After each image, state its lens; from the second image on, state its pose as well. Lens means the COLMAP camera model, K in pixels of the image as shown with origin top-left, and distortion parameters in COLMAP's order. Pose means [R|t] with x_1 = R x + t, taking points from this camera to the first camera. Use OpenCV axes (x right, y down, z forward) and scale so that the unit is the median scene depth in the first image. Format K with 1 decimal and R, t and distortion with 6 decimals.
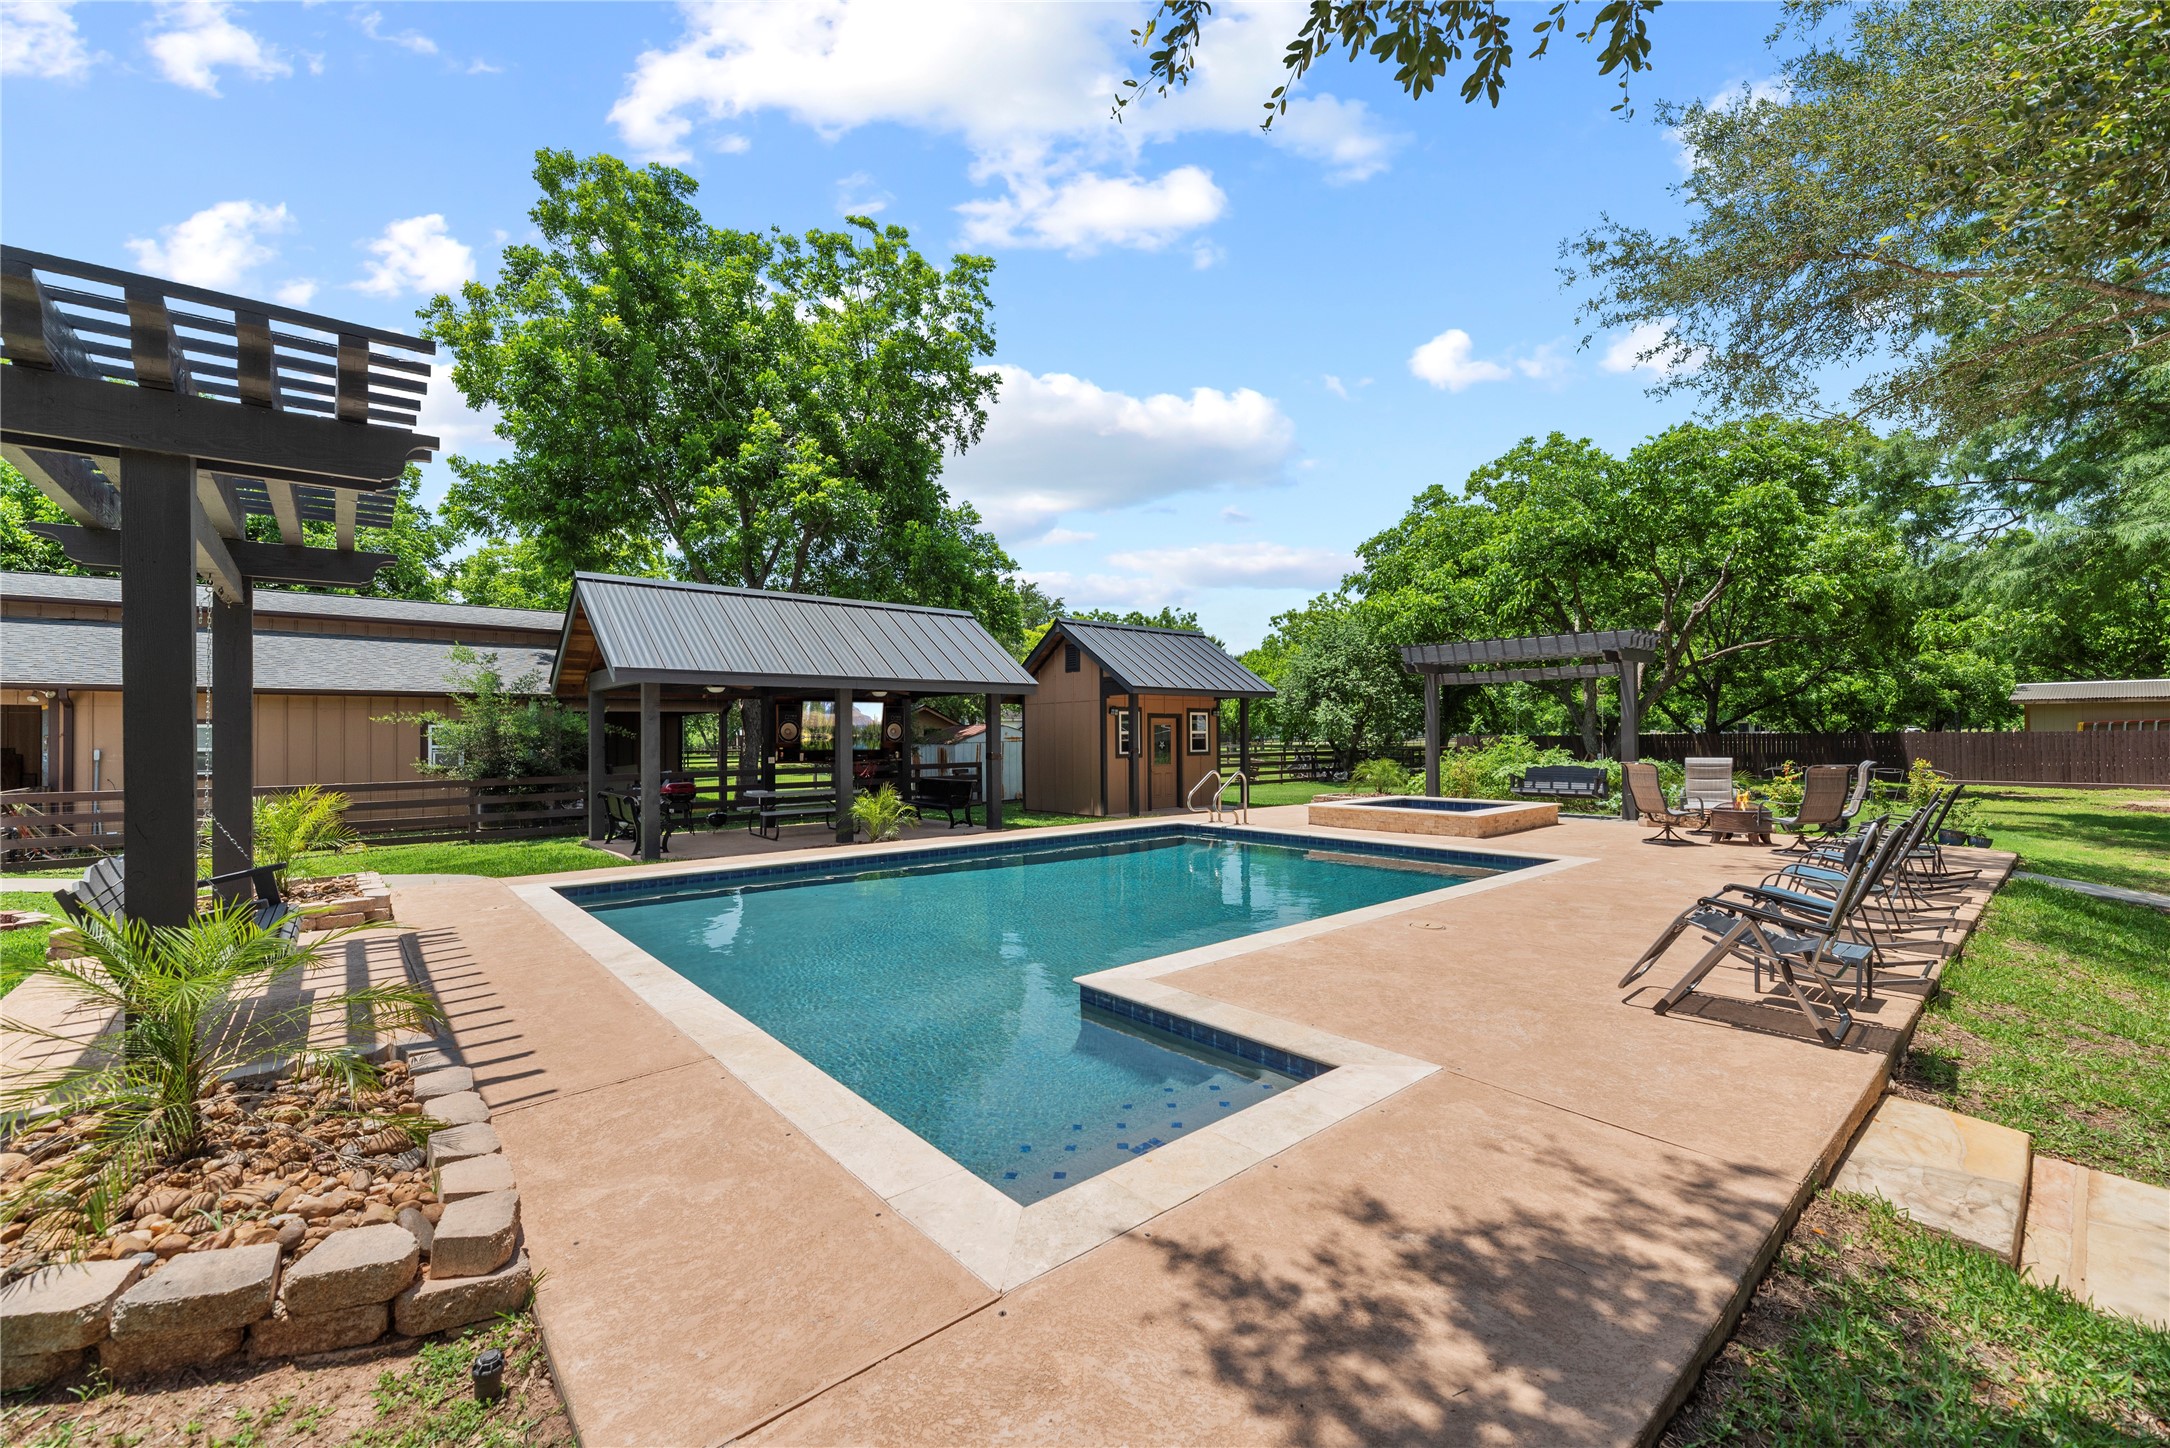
lens RADIAL K [[879.7, 0, 1077.5], [0, 879.7, 725.7], [0, 0, 1]] dist [-0.008528, -0.000553]
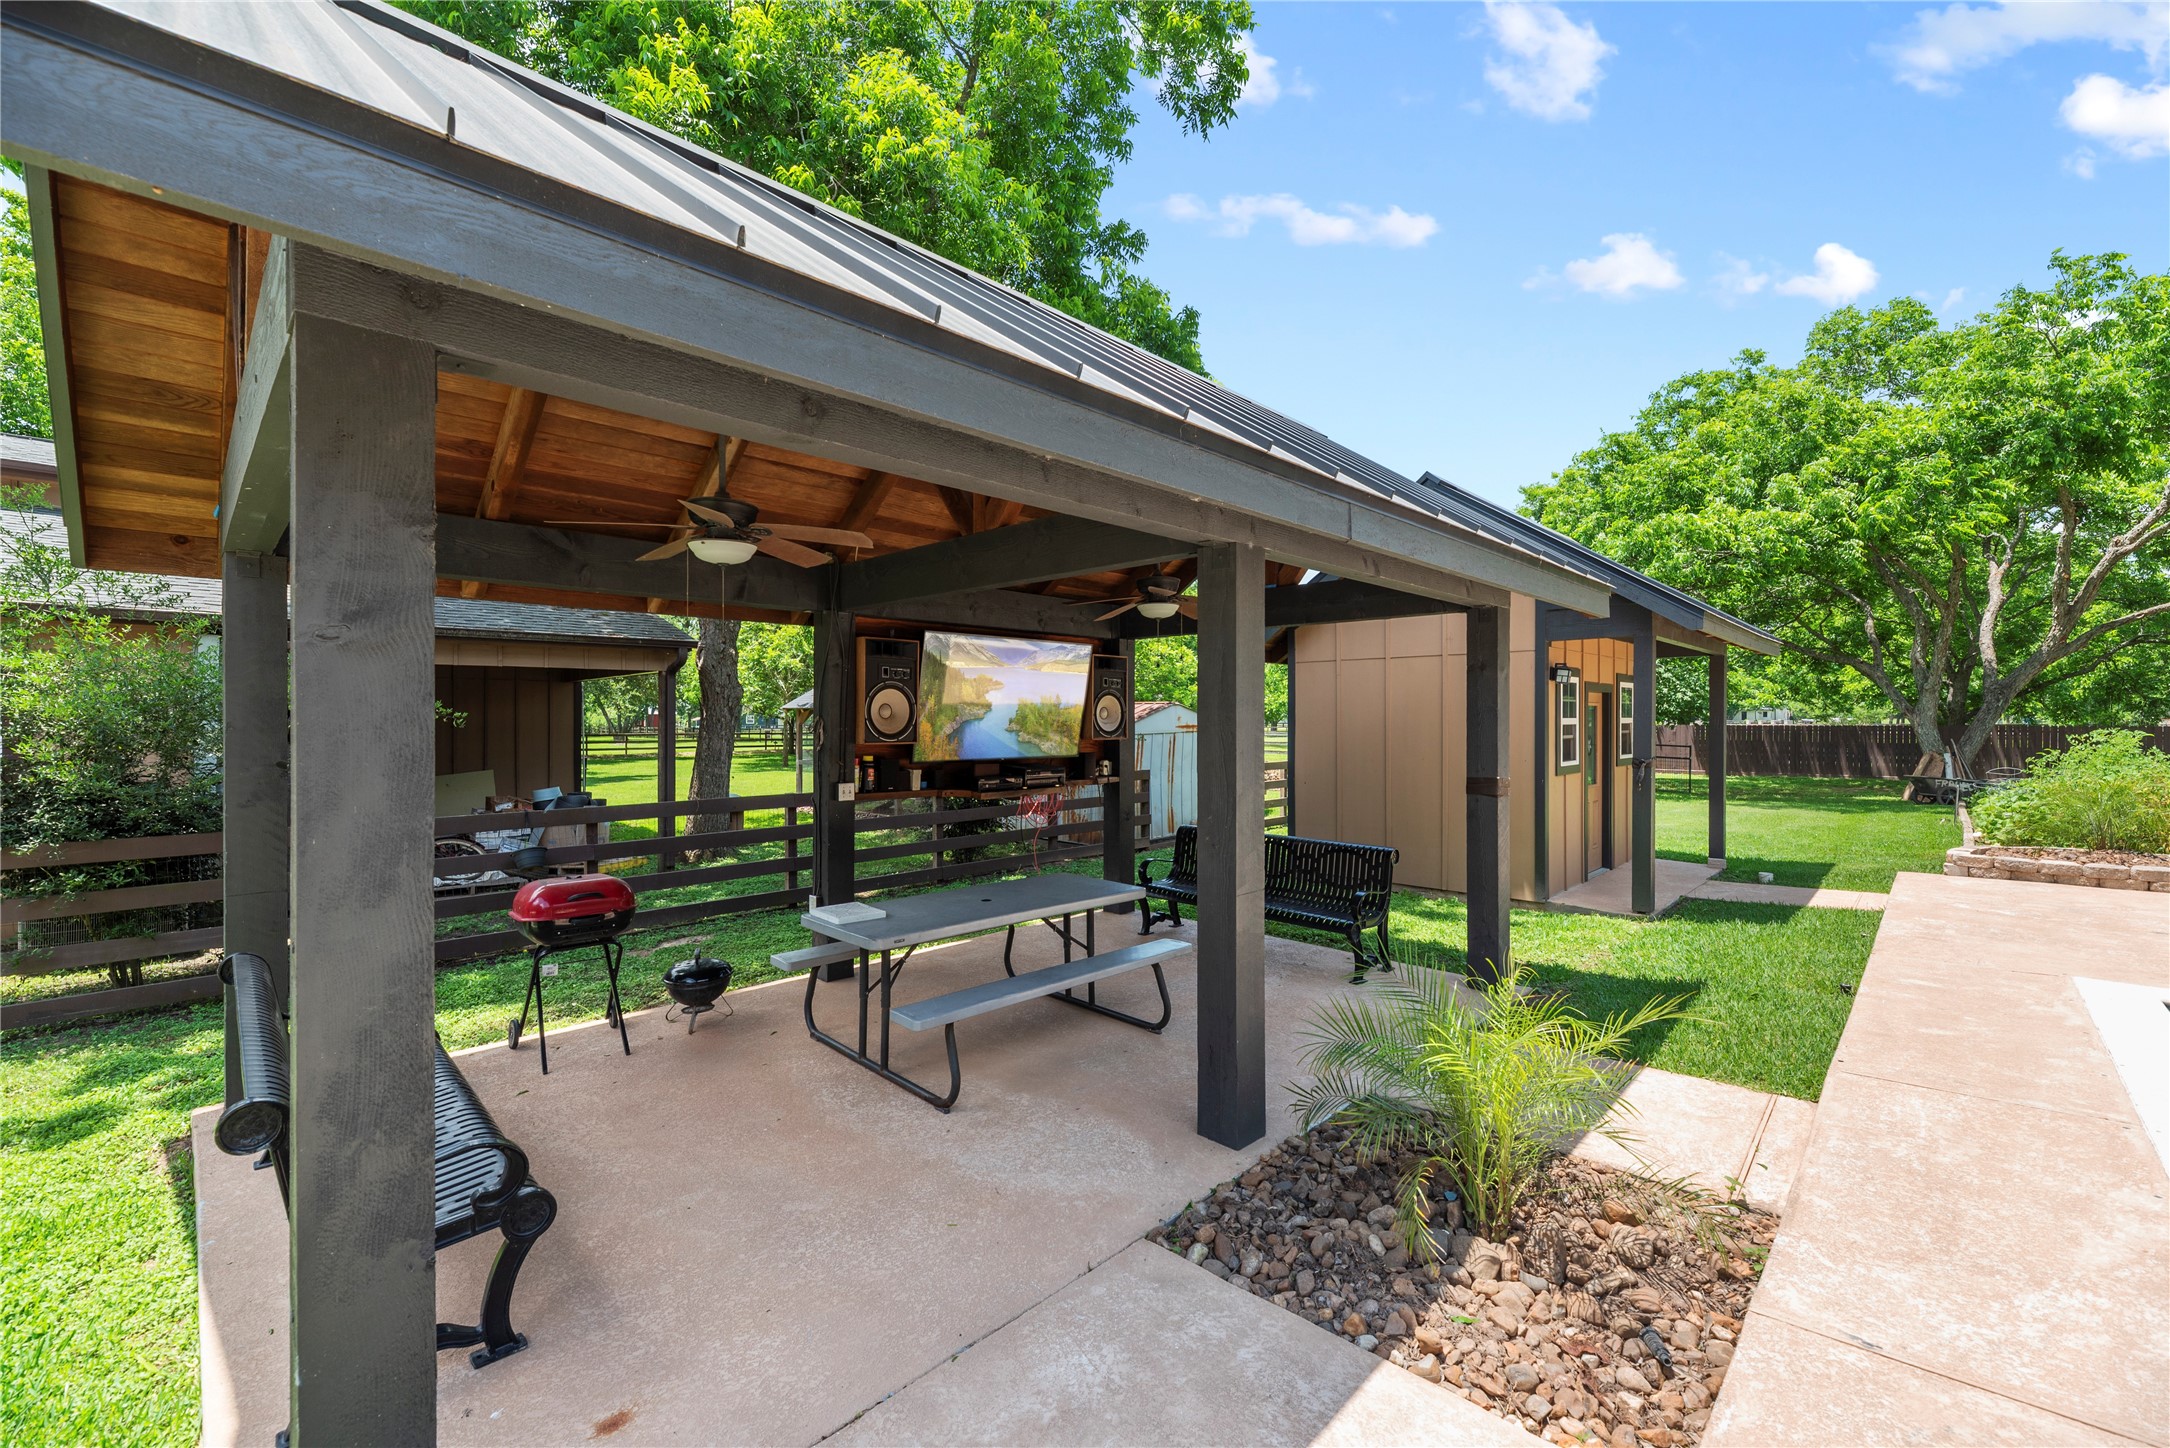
lens RADIAL K [[879.7, 0, 1088.4], [0, 879.7, 722.6], [0, 0, 1]] dist [-0.008528, -0.000553]
pose [[0.994687, 0.010413, 0.102416, -0.259573], [-0.011988, 0.999819, 0.014775, 0.004153], [-0.102243, -0.015924, 0.994632, 0.574936]]
